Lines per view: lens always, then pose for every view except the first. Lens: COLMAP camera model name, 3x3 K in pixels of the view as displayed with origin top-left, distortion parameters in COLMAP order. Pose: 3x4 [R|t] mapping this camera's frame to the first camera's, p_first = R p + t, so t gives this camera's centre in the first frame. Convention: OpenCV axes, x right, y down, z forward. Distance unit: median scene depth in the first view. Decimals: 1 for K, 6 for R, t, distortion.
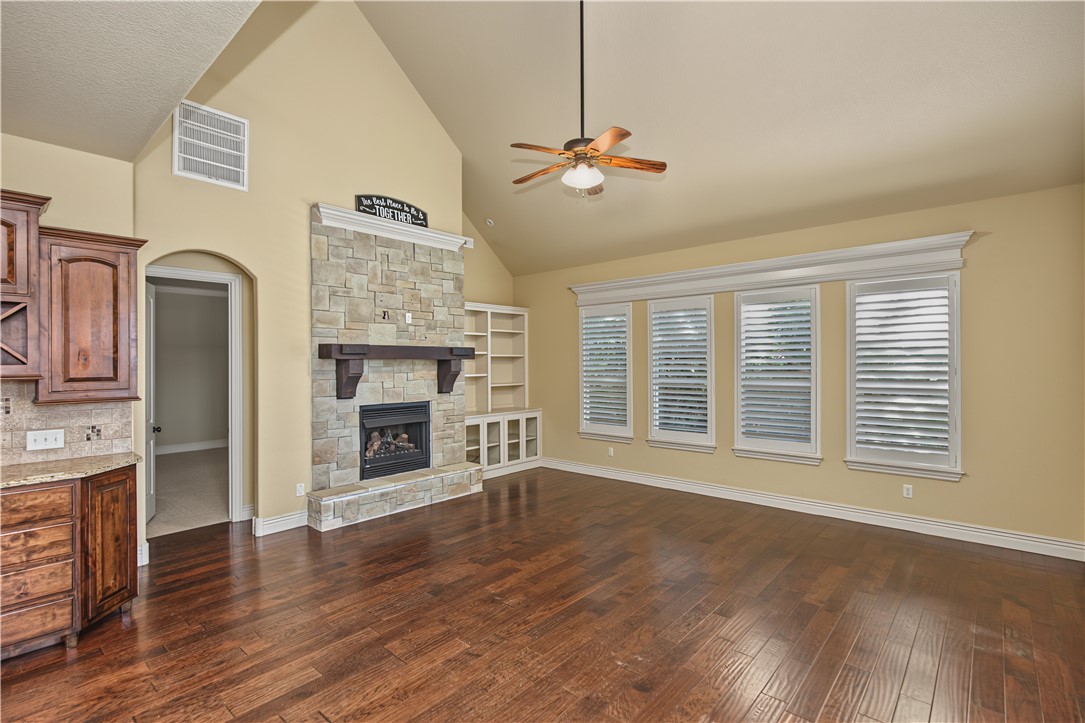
lens RADIAL K [[499.6, 0, 570.2], [0, 499.6, 358.6], [0, 0, 1]] dist [-0.000886, -0.000873]
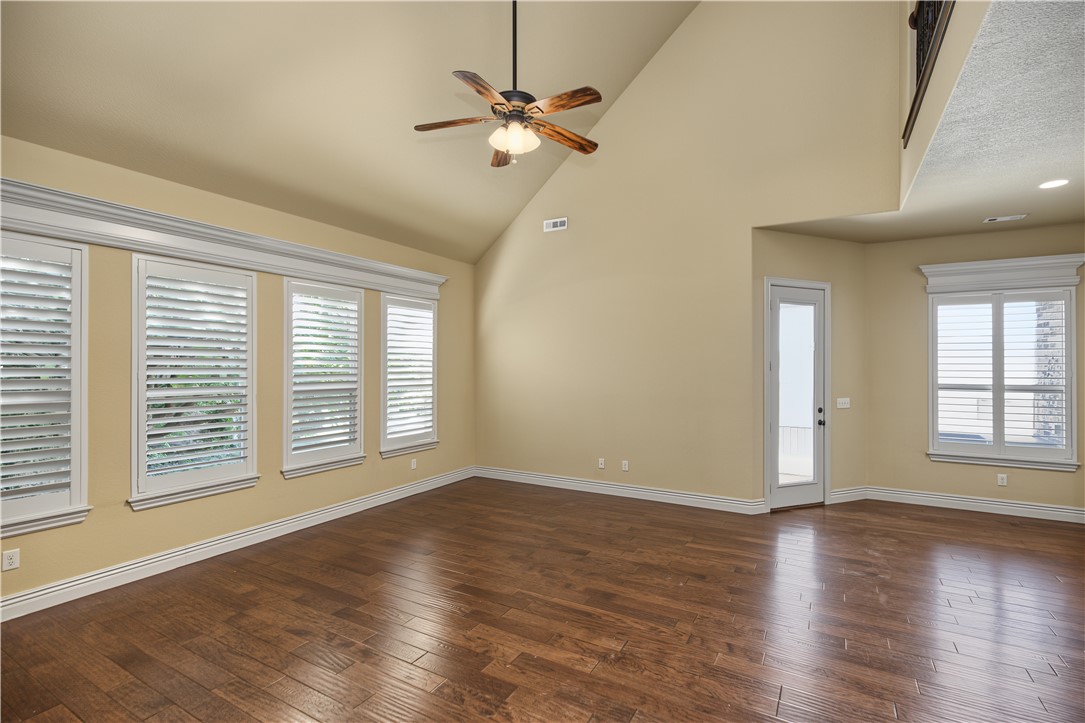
lens RADIAL K [[499.6, 0, 540.1], [0, 499.6, 362.9], [0, 0, 1]] dist [-0.000886, -0.000873]
pose [[-0.164833, 0.012767, 0.986239, -0.834409], [-0.001936, 0.999910, -0.013267, 0.024856], [-0.986320, -0.004096, -0.164793, 1.140995]]
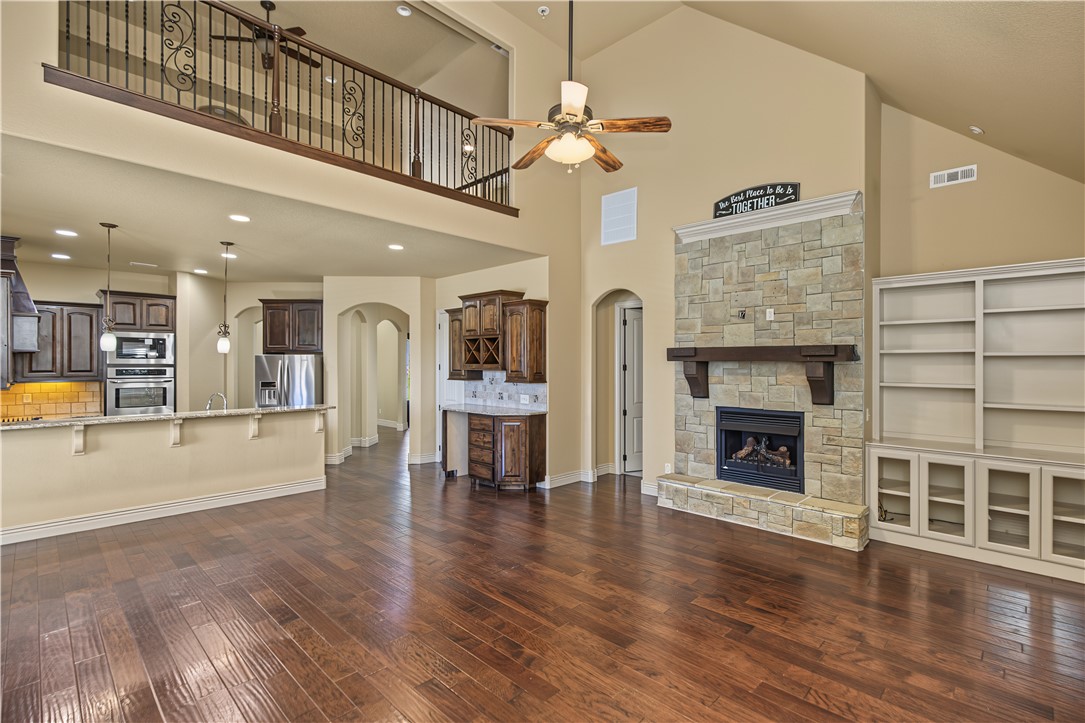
lens RADIAL K [[499.6, 0, 547.1], [0, 499.6, 359.2], [0, 0, 1]] dist [-0.000886, -0.000873]
pose [[-0.067887, -0.000514, -0.997693, 0.931772], [0.006170, 0.999981, -0.000935, -0.005724], [0.997674, -0.006219, -0.067883, 1.065552]]
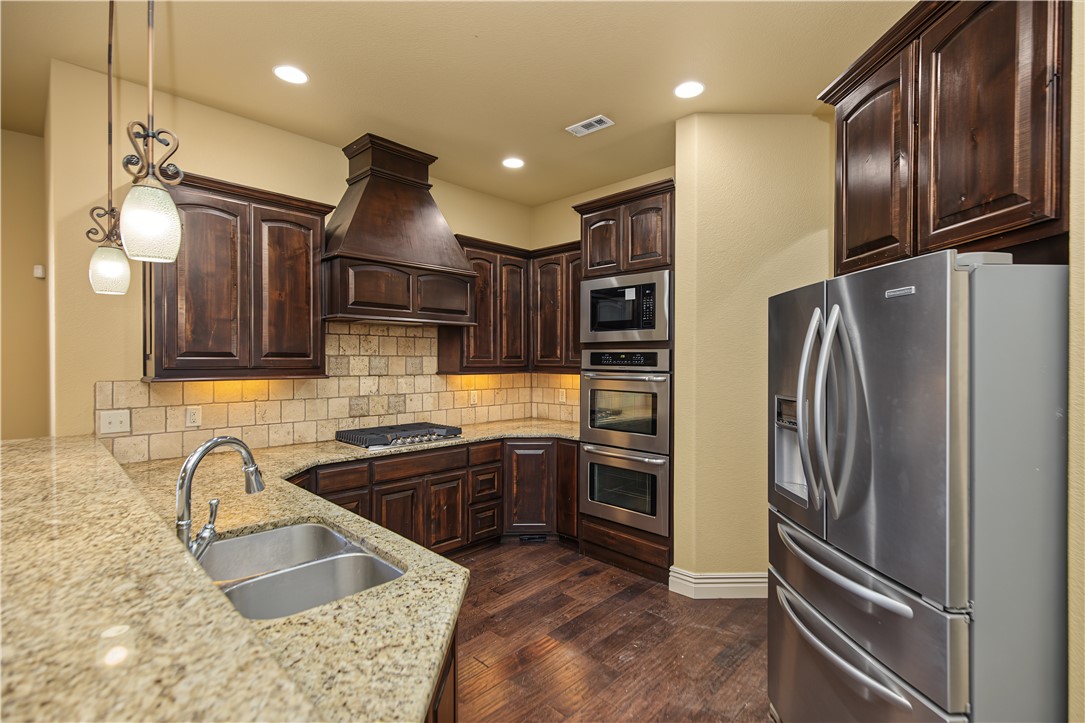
lens RADIAL K [[499.6, 0, 540.4], [0, 499.6, 362.3], [0, 0, 1]] dist [-0.000886, -0.000873]
pose [[-0.996301, 0.004143, 0.085834, -0.873970], [0.003567, 0.999970, -0.006857, 0.046954], [-0.085860, -0.006526, -0.996286, 0.285336]]
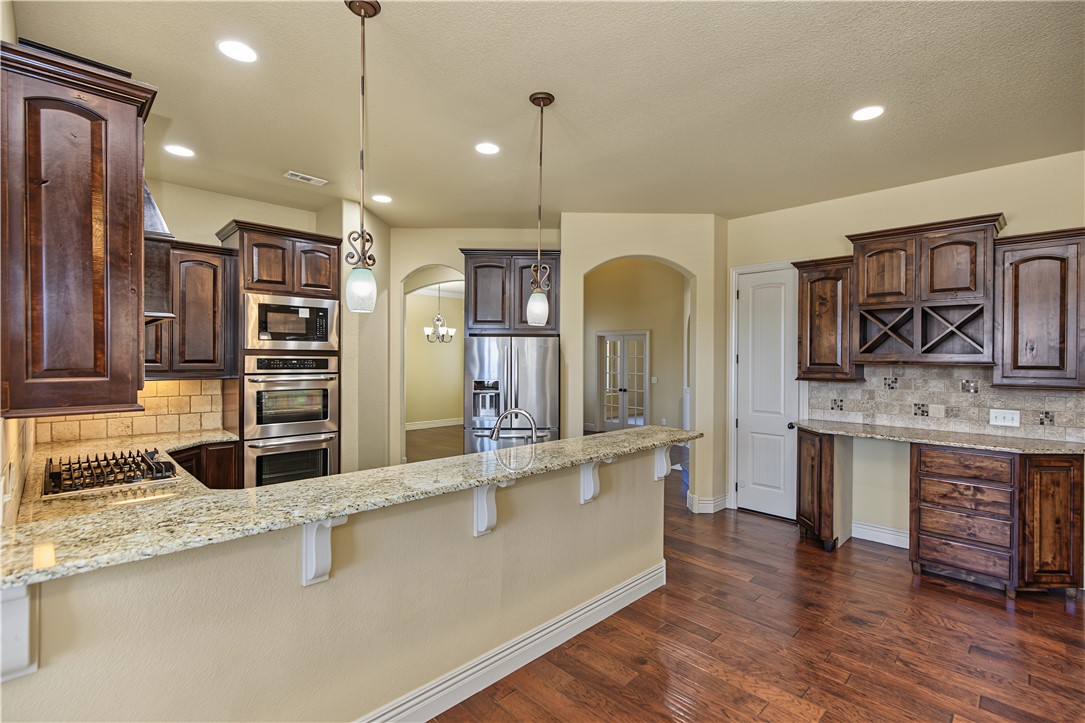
lens RADIAL K [[499.6, 0, 549.8], [0, 499.6, 360.2], [0, 0, 1]] dist [-0.000886, -0.000873]
pose [[-0.088944, 0.013961, -0.995939, 0.185998], [-0.000513, 0.999901, 0.014062, 0.008681], [0.996036, 0.001761, -0.088928, 0.028410]]
